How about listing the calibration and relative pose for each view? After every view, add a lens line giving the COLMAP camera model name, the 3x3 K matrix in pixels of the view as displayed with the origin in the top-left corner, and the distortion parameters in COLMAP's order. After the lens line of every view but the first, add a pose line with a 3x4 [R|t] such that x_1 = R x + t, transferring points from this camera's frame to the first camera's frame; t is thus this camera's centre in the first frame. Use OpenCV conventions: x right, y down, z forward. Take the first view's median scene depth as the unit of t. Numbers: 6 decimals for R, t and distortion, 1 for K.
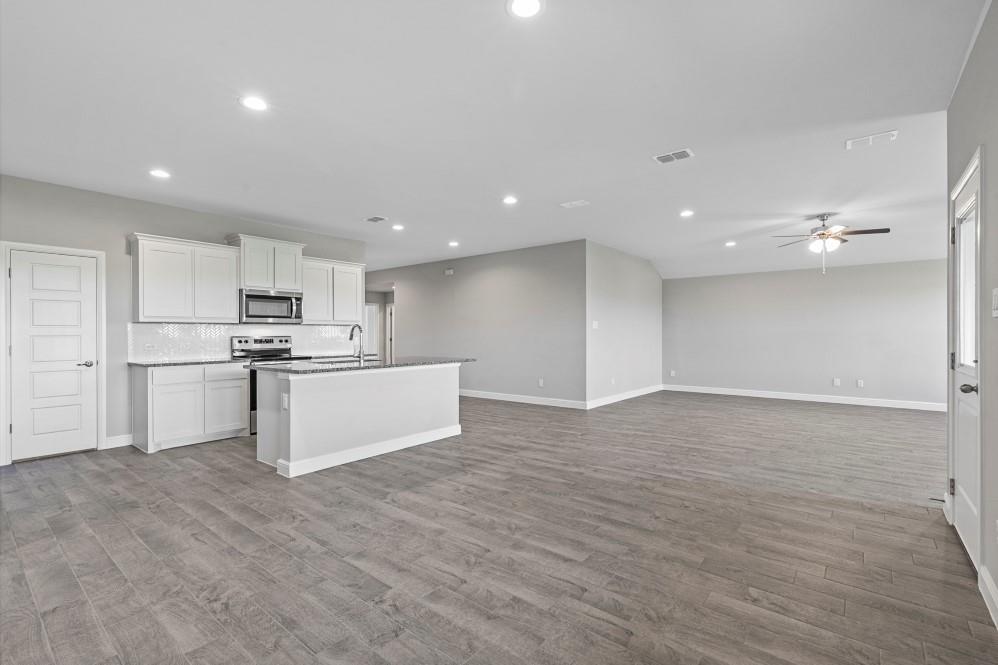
lens RADIAL K [[448.9, 0, 501.4], [0, 448.9, 338.4], [0, 0, 1]] dist [0.005998, 0.000913]
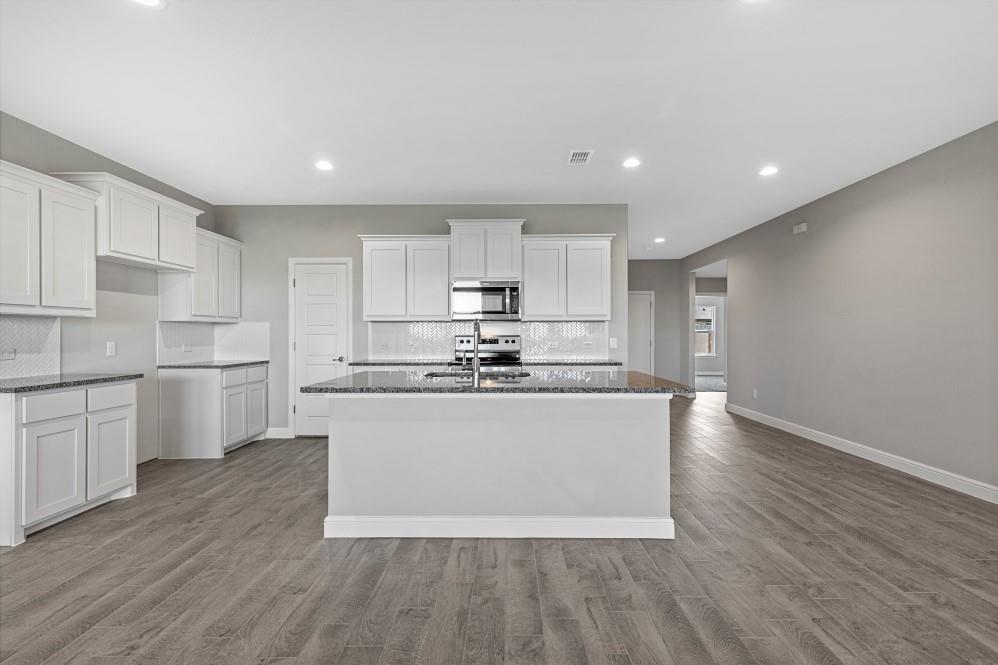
lens RADIAL K [[448.9, 0, 503.6], [0, 448.9, 334.6], [0, 0, 1]] dist [0.005998, 0.000913]
pose [[0.620268, 0.003672, -0.784382, 0.213871], [-0.009269, 0.999954, -0.002649, -0.006441], [0.784335, 0.008914, 0.620273, 0.660518]]
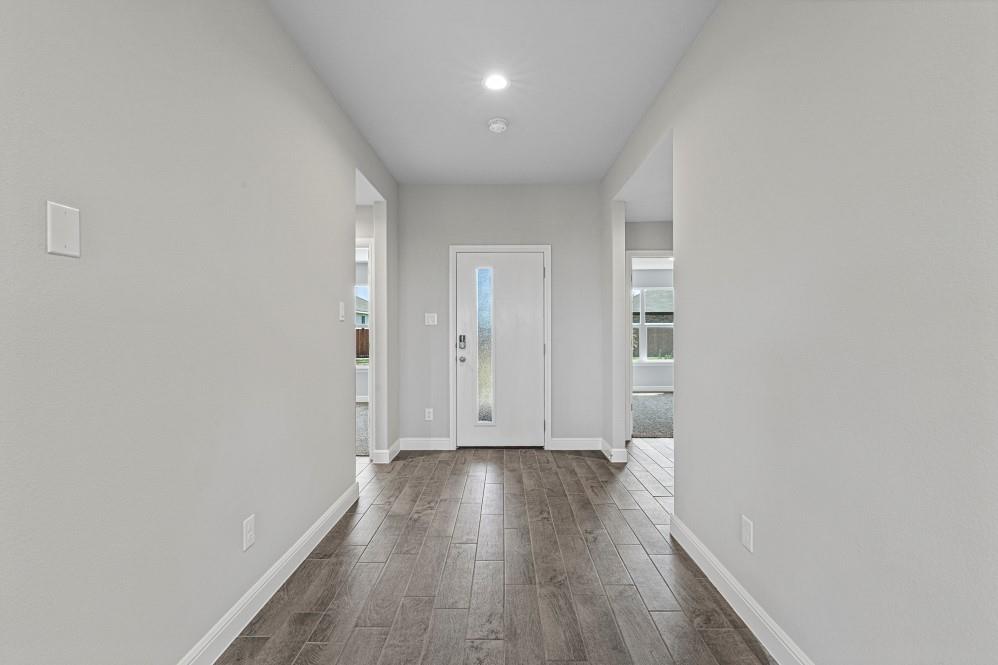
lens RADIAL K [[448.9, 0, 502.7], [0, 448.9, 332.4], [0, 0, 1]] dist [0.005998, 0.000913]
pose [[0.636780, 0.001561, -0.771044, -0.223365], [-0.004291, 0.999990, -0.001520, -0.014561], [0.771033, 0.004276, 0.636780, 1.698745]]
